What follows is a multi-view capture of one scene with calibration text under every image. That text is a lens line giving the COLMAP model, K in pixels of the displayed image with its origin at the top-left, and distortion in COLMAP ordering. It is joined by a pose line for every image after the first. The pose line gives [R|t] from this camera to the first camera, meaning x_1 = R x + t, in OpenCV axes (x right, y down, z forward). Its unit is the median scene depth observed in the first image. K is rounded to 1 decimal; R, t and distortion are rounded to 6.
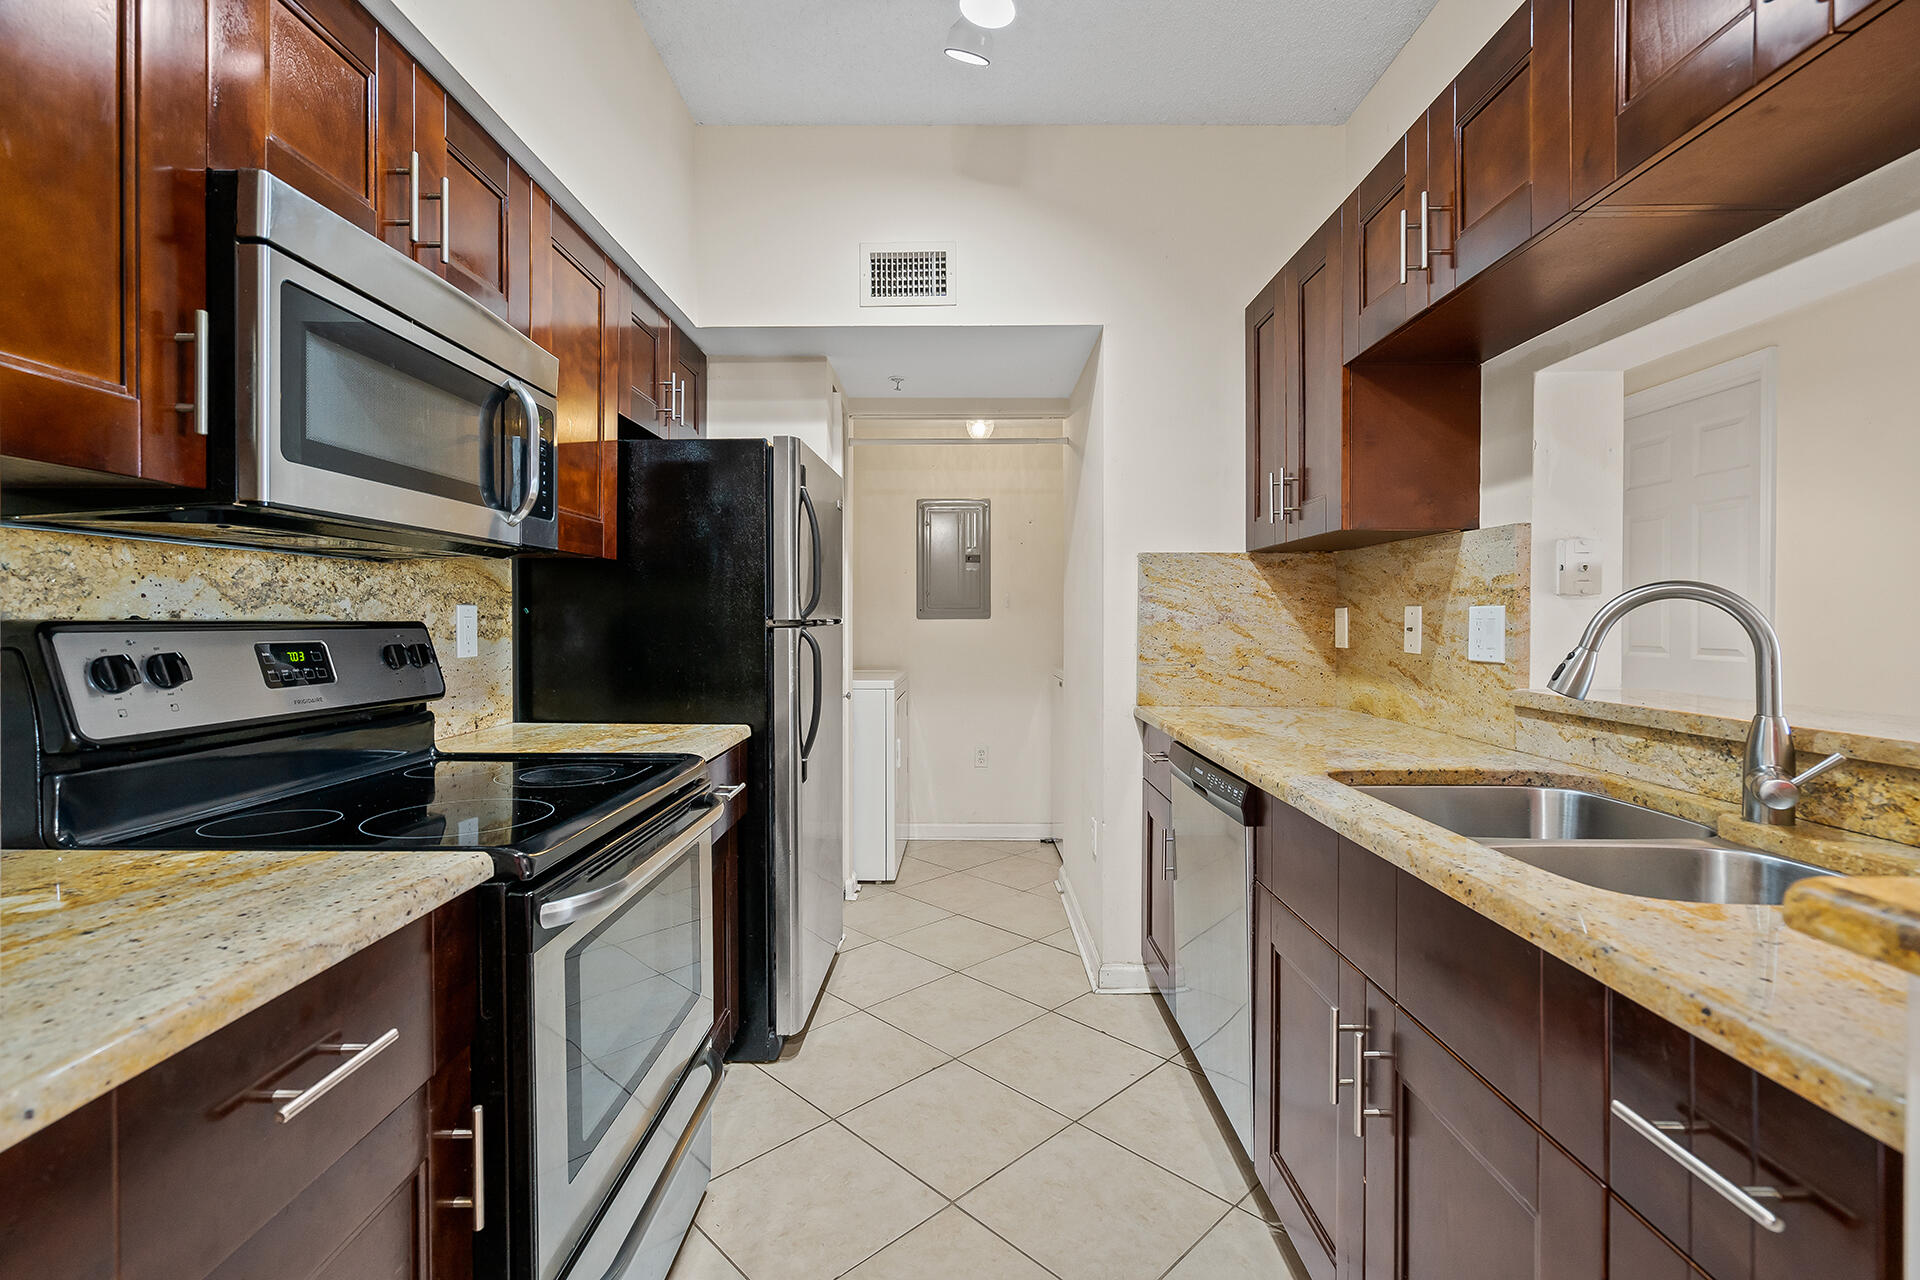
lens RADIAL K [[872.2, 0, 949.7], [0, 872.2, 629.9], [0, 0, 1]] dist [-0.002567, 0.000009]
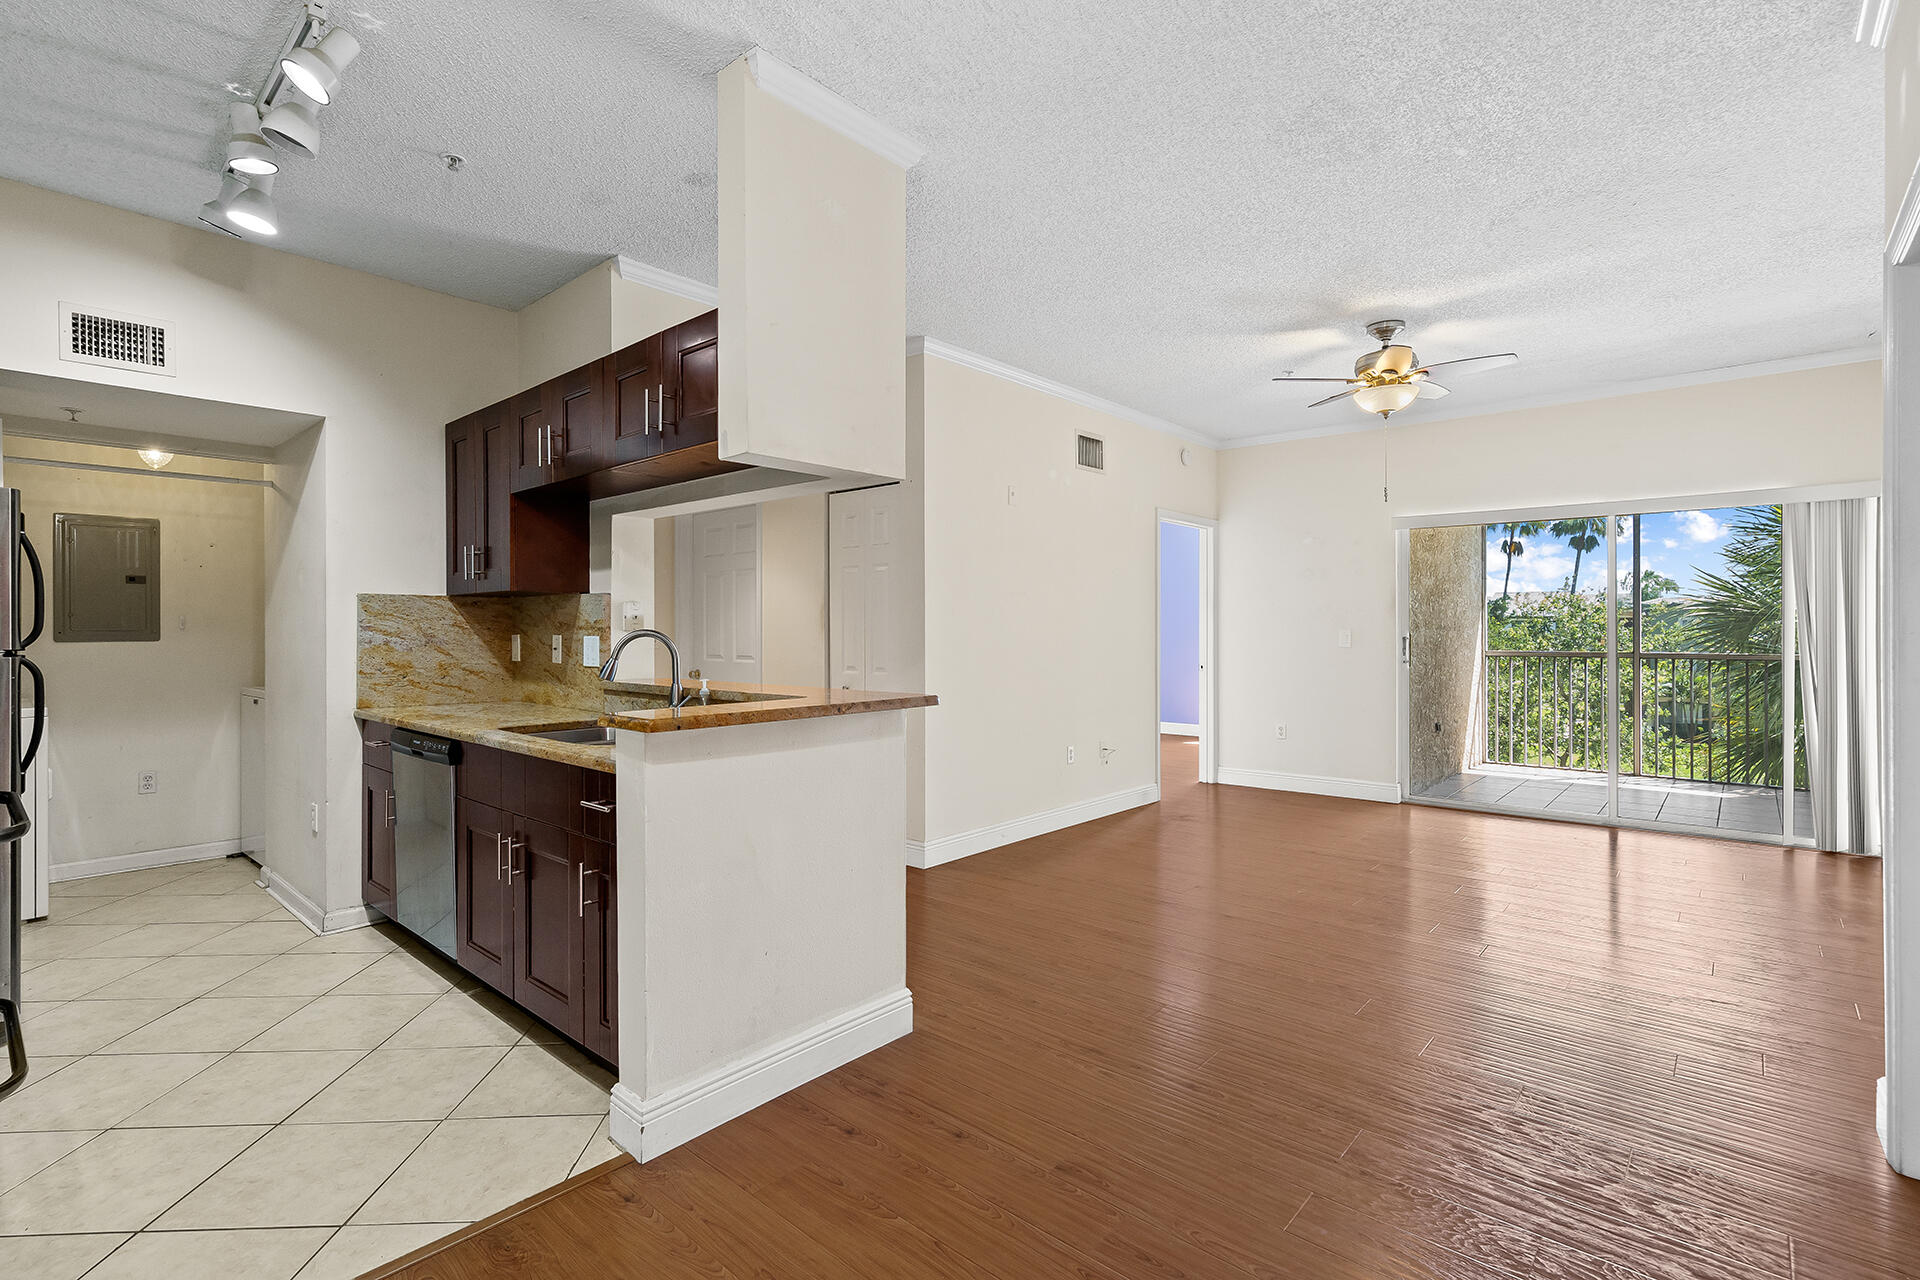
lens RADIAL K [[872.2, 0, 949.7], [0, 872.2, 629.9], [0, 0, 1]] dist [-0.002567, 0.000009]
pose [[0.652126, 0.000169, 0.758111, -0.238304], [0.011424, 0.999884, -0.010050, -0.011292], [-0.758025, 0.015215, 0.652048, -0.645523]]
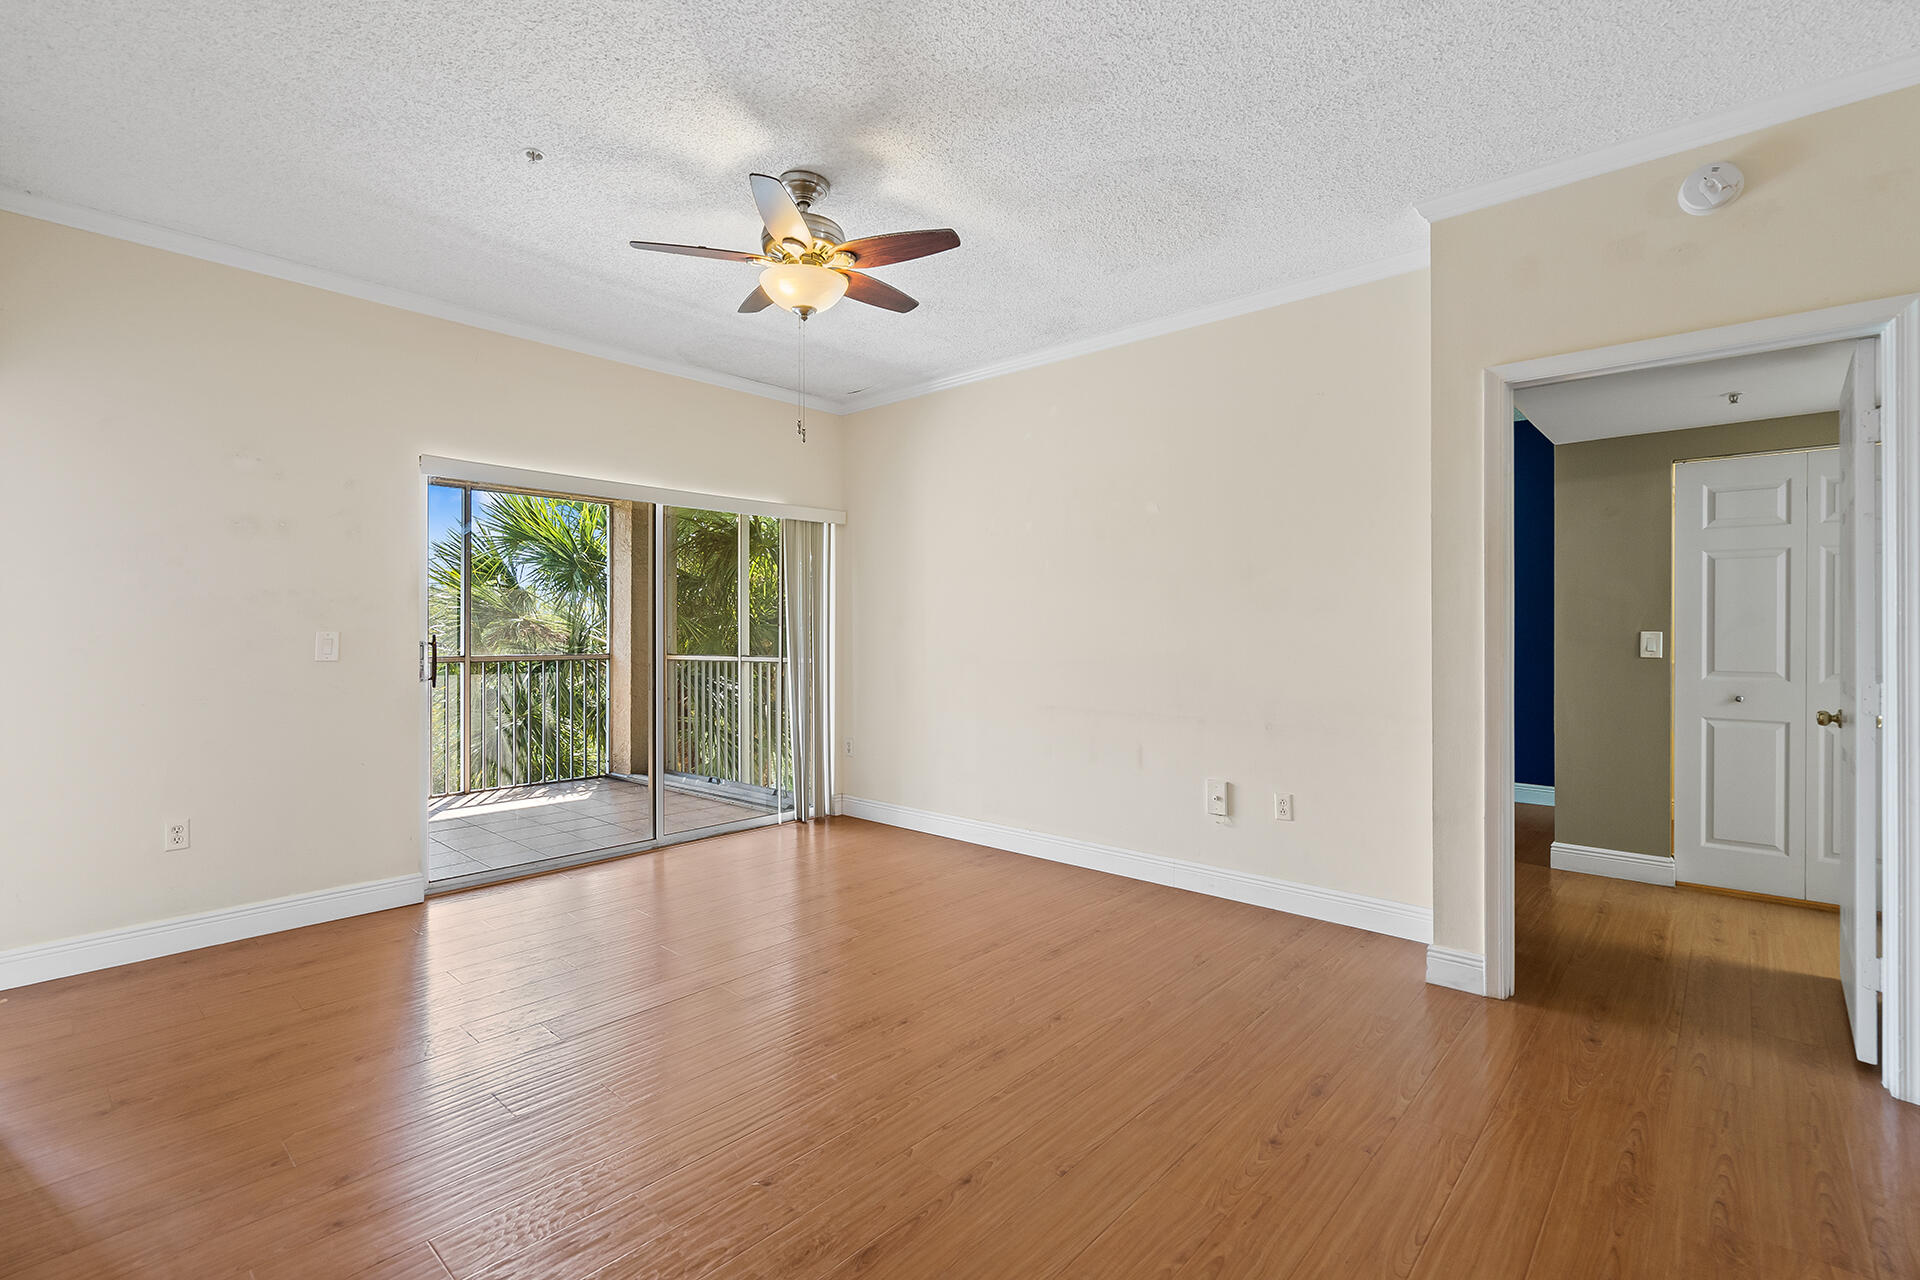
lens RADIAL K [[872.2, 0, 949.7], [0, 872.2, 629.9], [0, 0, 1]] dist [-0.002567, 0.000009]
pose [[-0.761446, 0.006760, 0.648193, 0.783467], [0.014292, 0.999878, 0.006362, -0.019509], [-0.648071, 0.014108, -0.761449, 0.685388]]
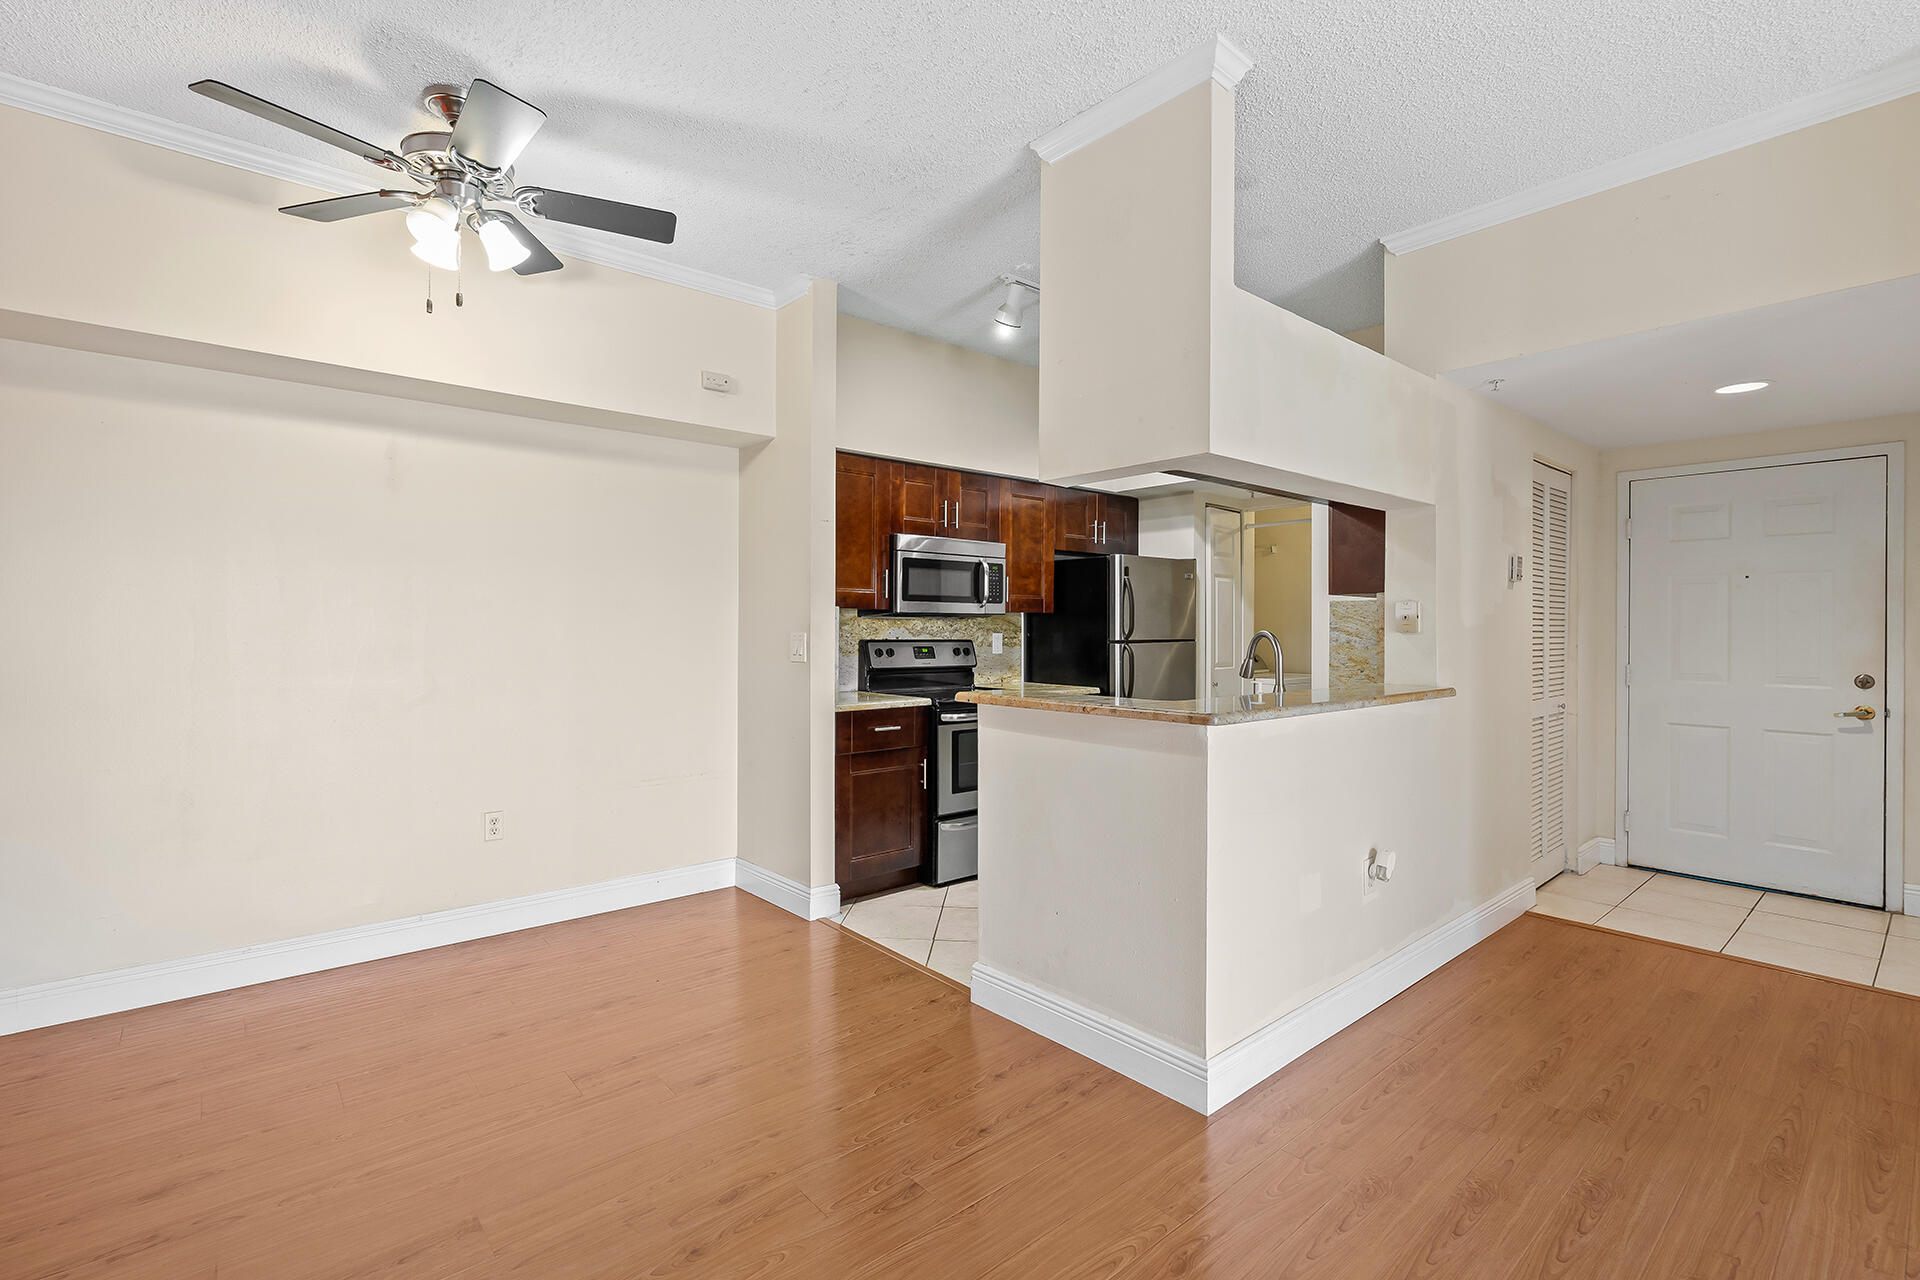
lens RADIAL K [[857.5, 0, 963.0], [0, 857.5, 631.9], [0, 0, 1]] dist [0.000073, 0.000244]
pose [[0.682628, 0.005455, -0.730746, 1.065913], [-0.013746, 0.999891, -0.005377, -0.014726], [0.730637, 0.013715, 0.682629, -0.692128]]
